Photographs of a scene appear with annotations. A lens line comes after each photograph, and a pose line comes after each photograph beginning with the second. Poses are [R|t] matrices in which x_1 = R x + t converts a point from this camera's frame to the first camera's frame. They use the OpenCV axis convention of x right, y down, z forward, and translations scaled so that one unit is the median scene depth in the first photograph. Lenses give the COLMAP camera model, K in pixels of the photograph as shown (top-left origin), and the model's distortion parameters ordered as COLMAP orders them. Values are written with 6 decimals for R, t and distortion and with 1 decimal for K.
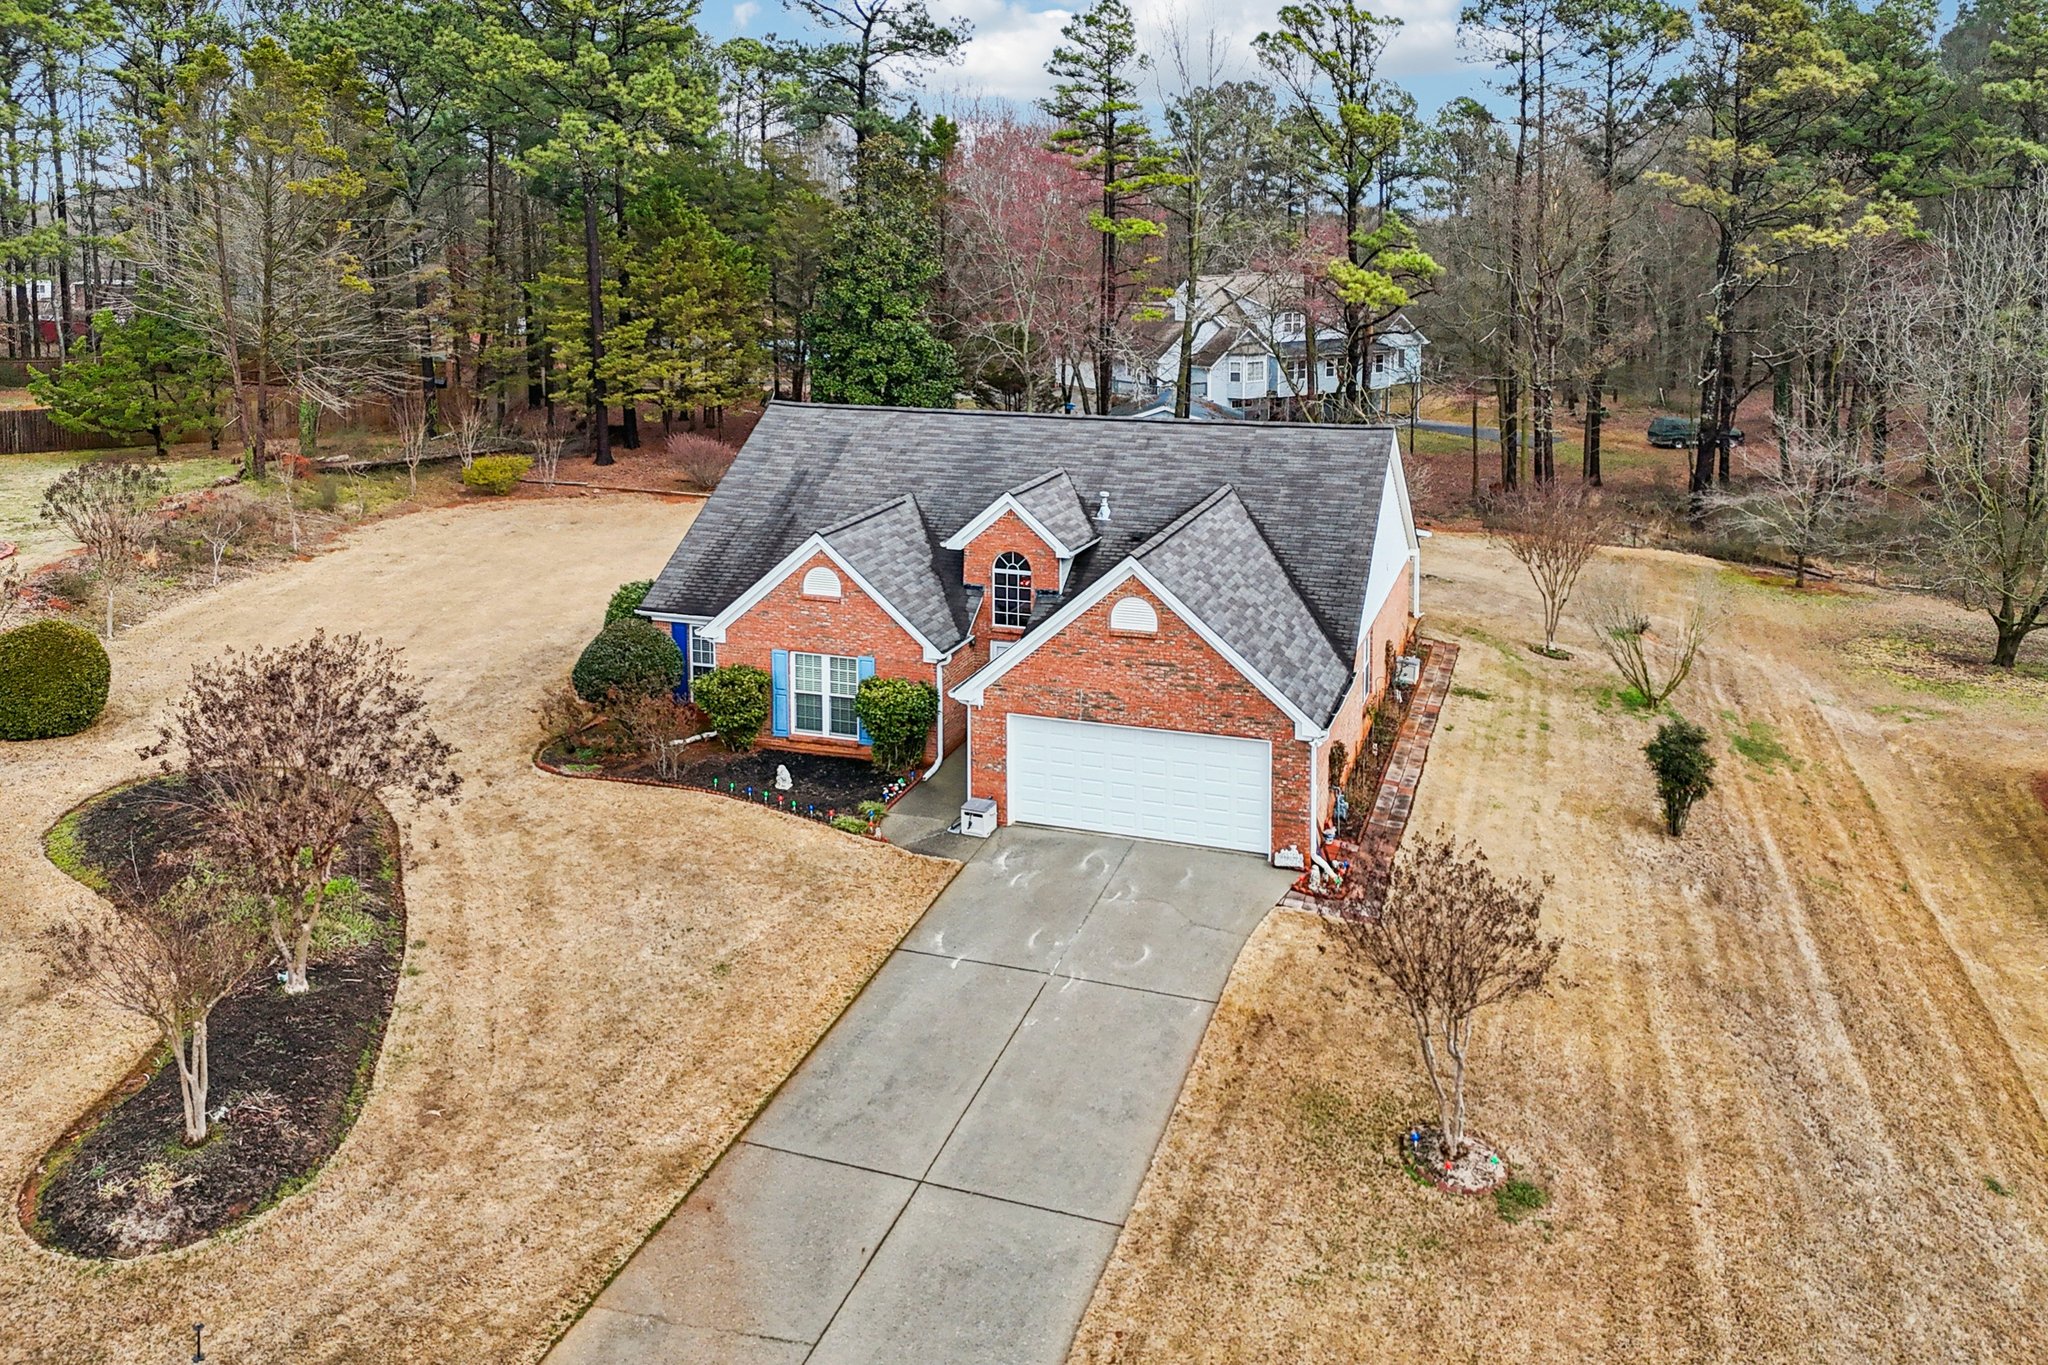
lens RADIAL K [[1531.4, 0, 941.6], [0, 1531.4, 391.4], [0, 0, 1]] dist [0.039144, -0.039768]
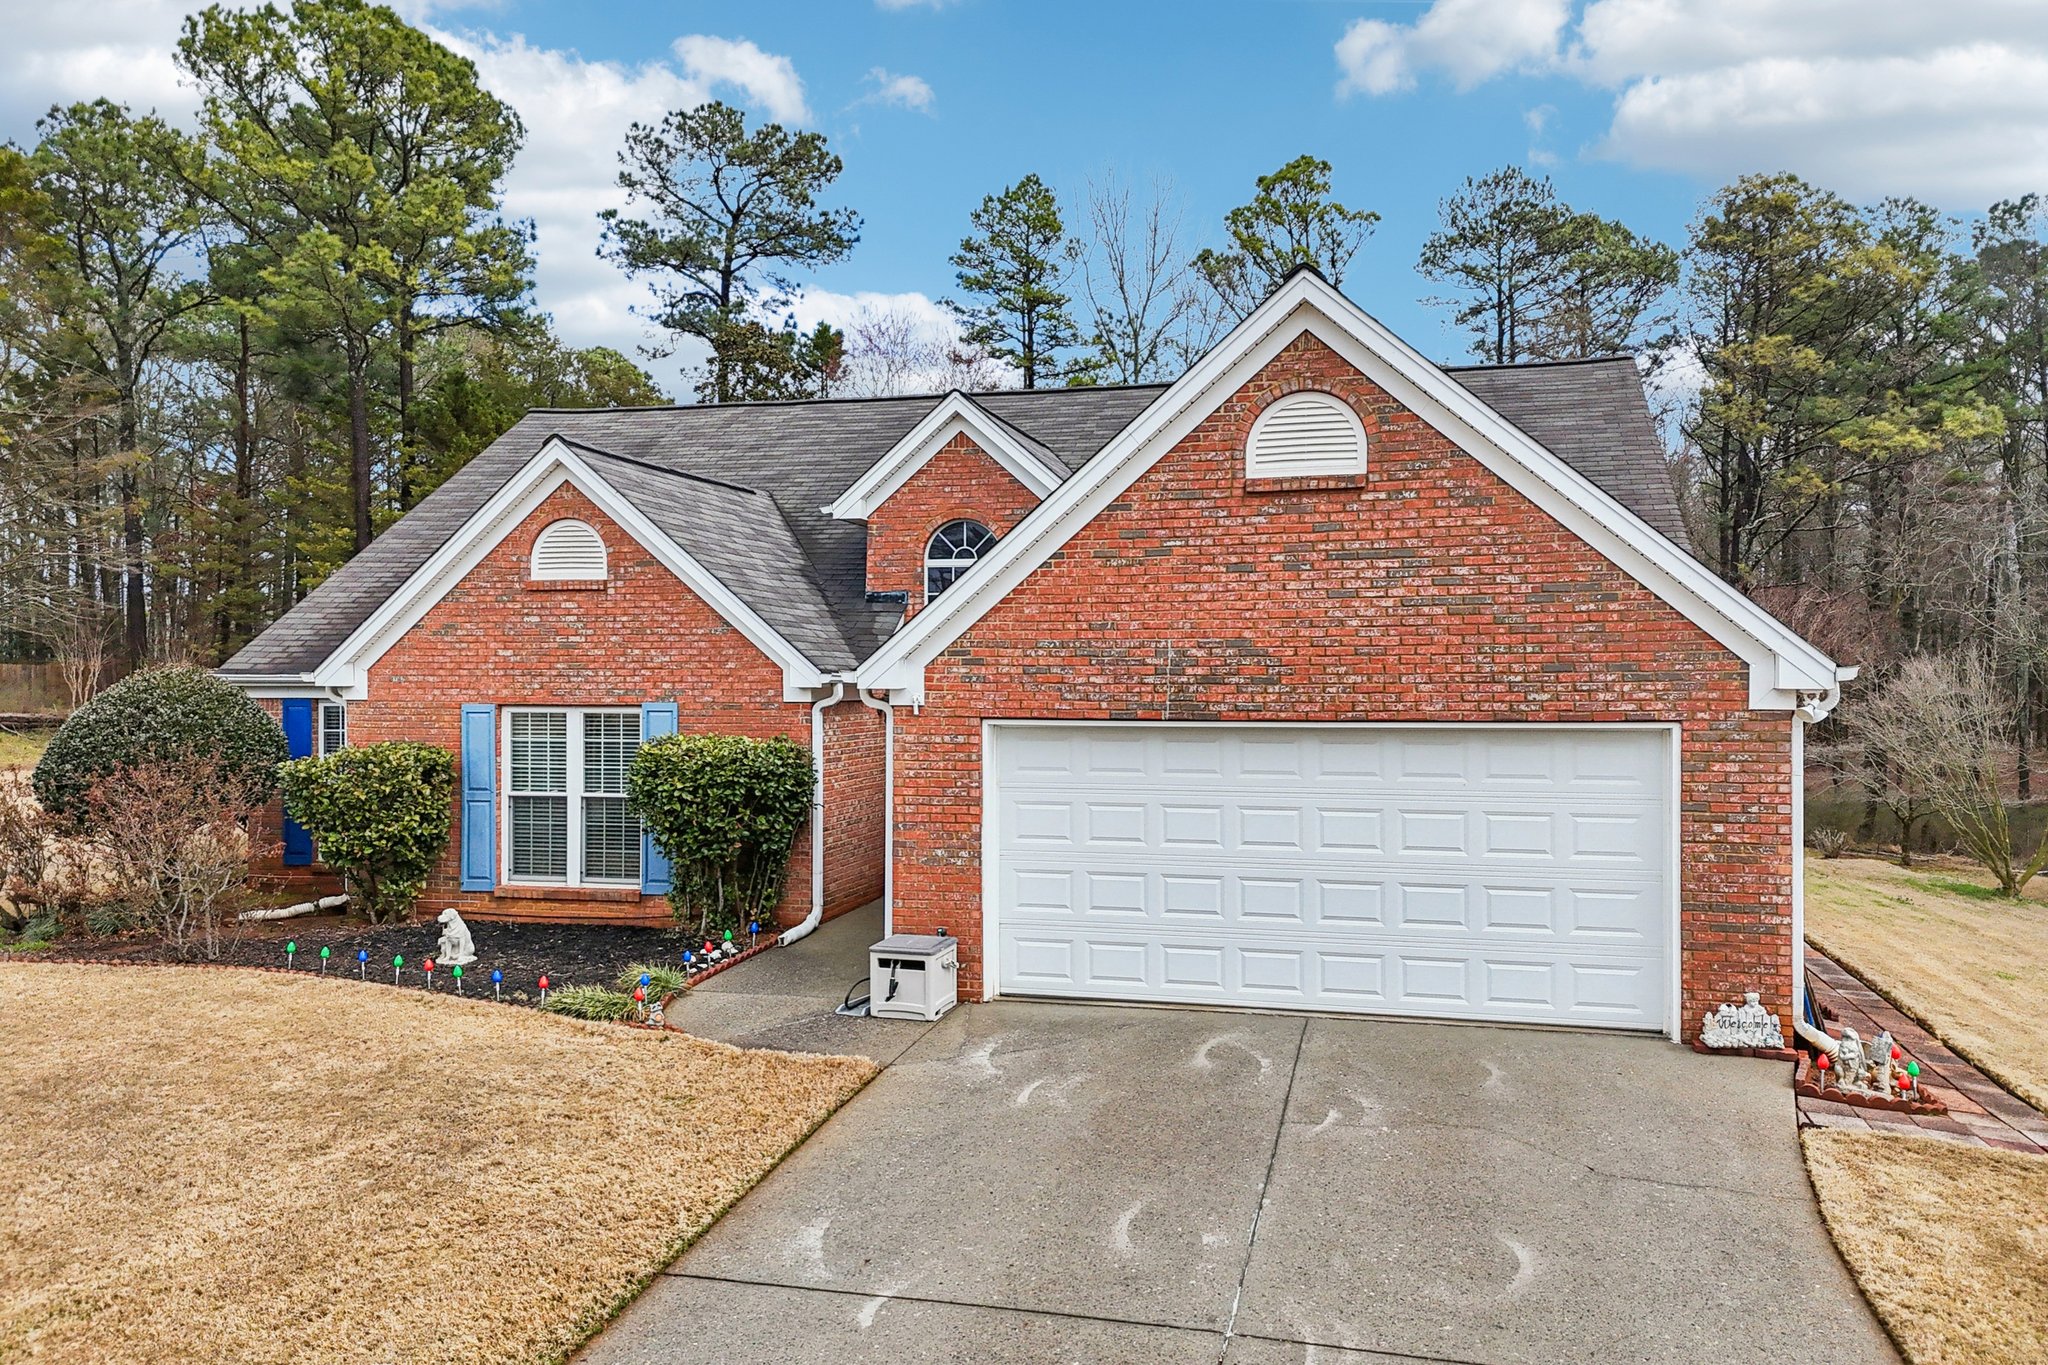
lens RADIAL K [[1531.4, 0, 965.9], [0, 1531.4, 680.3], [0, 0, 1]] dist [0.039144, -0.039768]
pose [[0.995507, 0.006084, 0.094495, -0.000508], [0.002487, 0.995910, -0.090321, 0.212462], [-0.094658, 0.090150, 0.991420, 0.534150]]
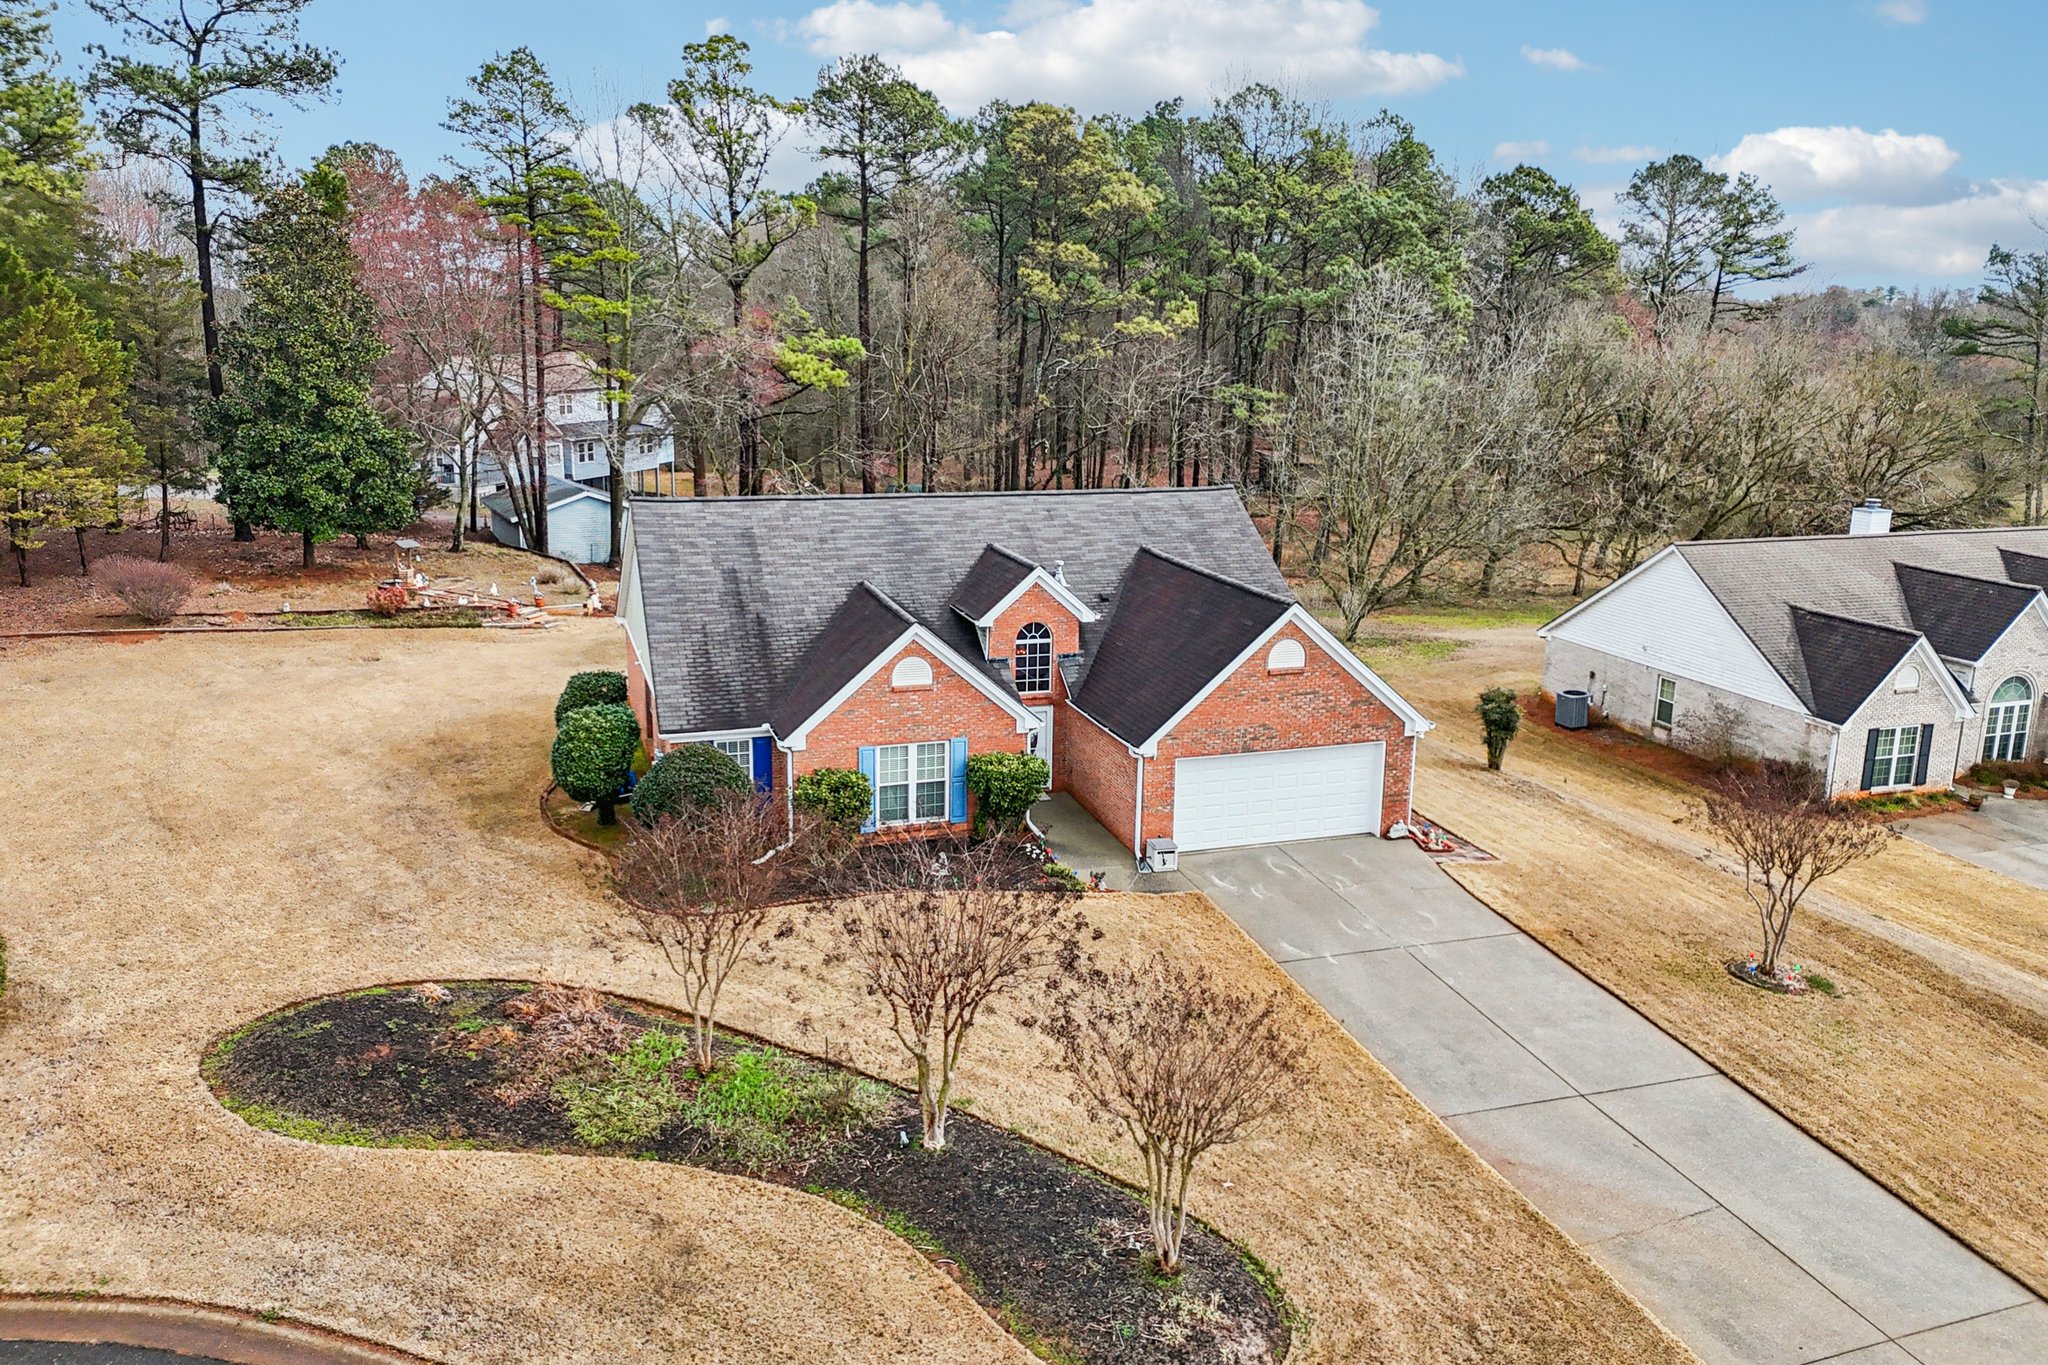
lens RADIAL K [[1531.4, 0, 998.7], [0, 1531.4, 604.8], [0, 0, 1]] dist [0.039144, -0.039768]
pose [[0.788295, -0.099103, 0.607265, -0.647321], [0.046222, 0.993693, 0.102165, -0.017474], [-0.613559, -0.052467, 0.787904, 0.192318]]
